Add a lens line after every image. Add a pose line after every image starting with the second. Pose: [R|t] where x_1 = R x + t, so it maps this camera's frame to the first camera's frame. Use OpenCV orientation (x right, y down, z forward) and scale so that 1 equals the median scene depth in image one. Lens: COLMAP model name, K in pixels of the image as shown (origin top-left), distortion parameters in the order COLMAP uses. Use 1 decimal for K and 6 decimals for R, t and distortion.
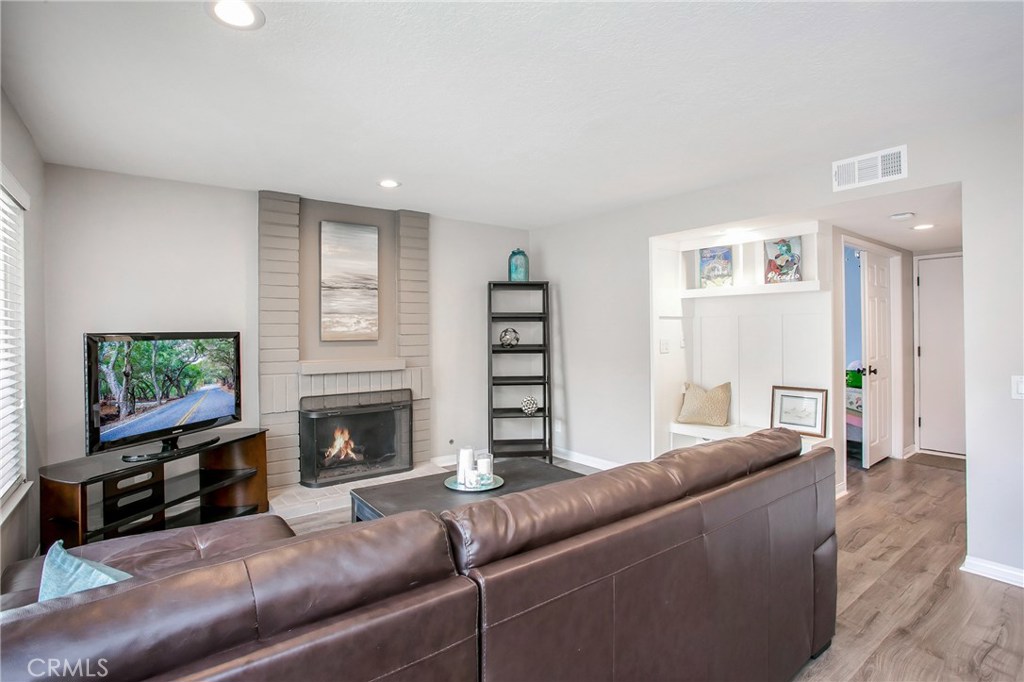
lens RADIAL K [[524.9, 0, 506.9], [0, 524.9, 333.1], [0, 0, 1]] dist [-0.001160, -0.000338]
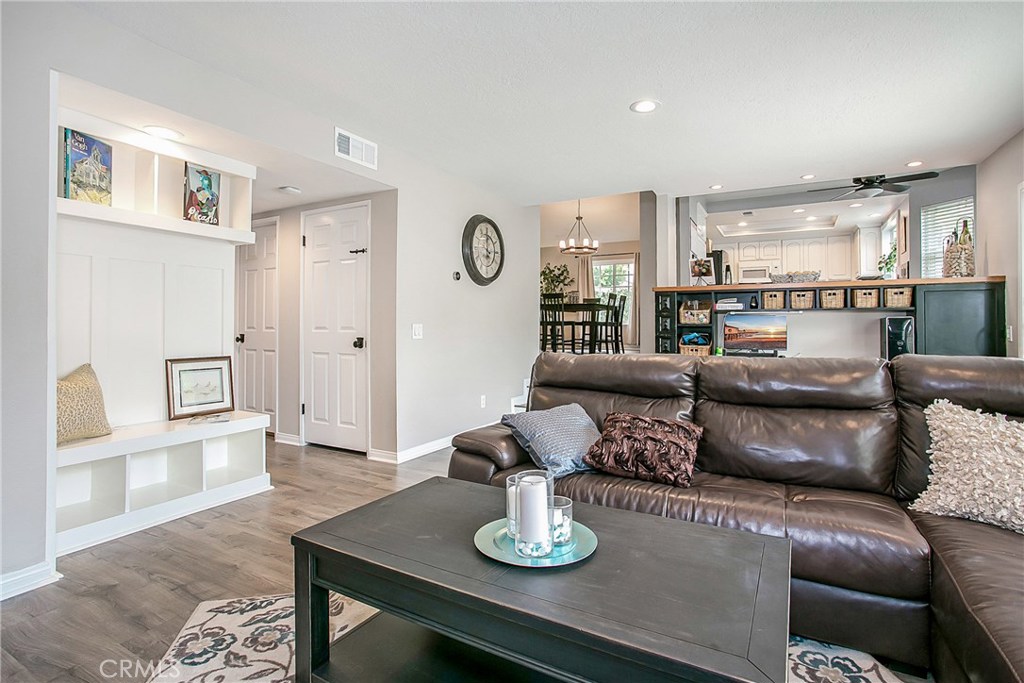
lens RADIAL K [[505.3, 0, 513.3], [0, 505.3, 319.0], [0, 0, 1]] dist [-0.001317, 0.000239]
pose [[-0.426273, 0.021294, 0.904344, -0.330233], [0.011116, 0.999771, -0.018302, 0.059954], [-0.904526, 0.002251, -0.426412, 0.851624]]
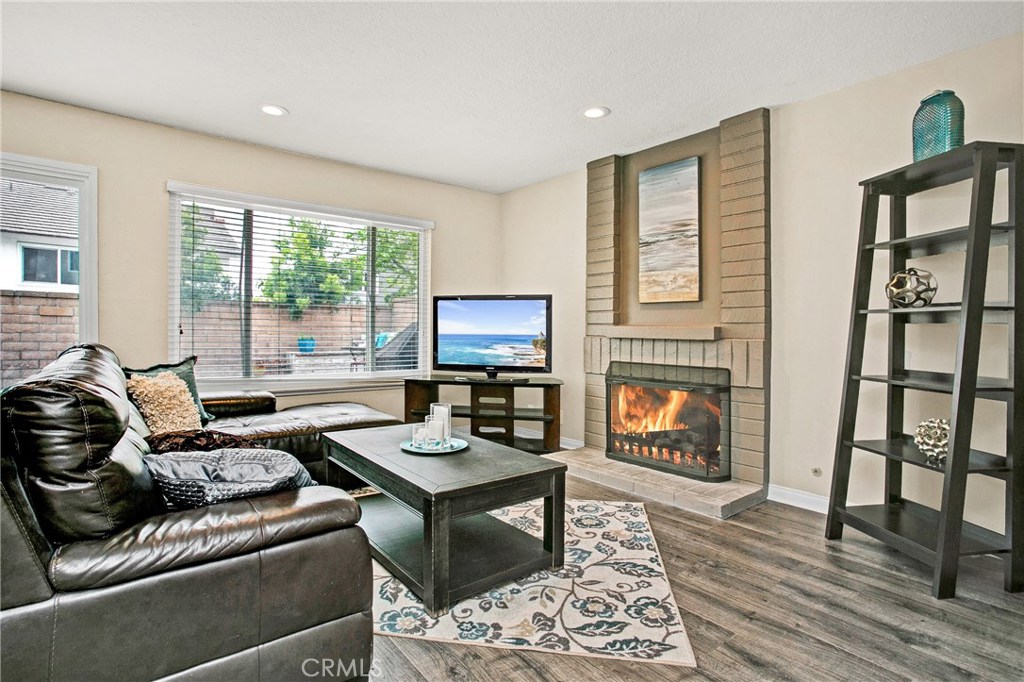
lens RADIAL K [[505.3, 0, 513.3], [0, 505.3, 318.5], [0, 0, 1]] dist [-0.001317, 0.000239]
pose [[0.061745, -0.006578, -0.998070, 0.529220], [-0.012118, 0.999900, -0.007340, 0.052349], [0.998018, 0.012548, 0.061659, 0.756322]]
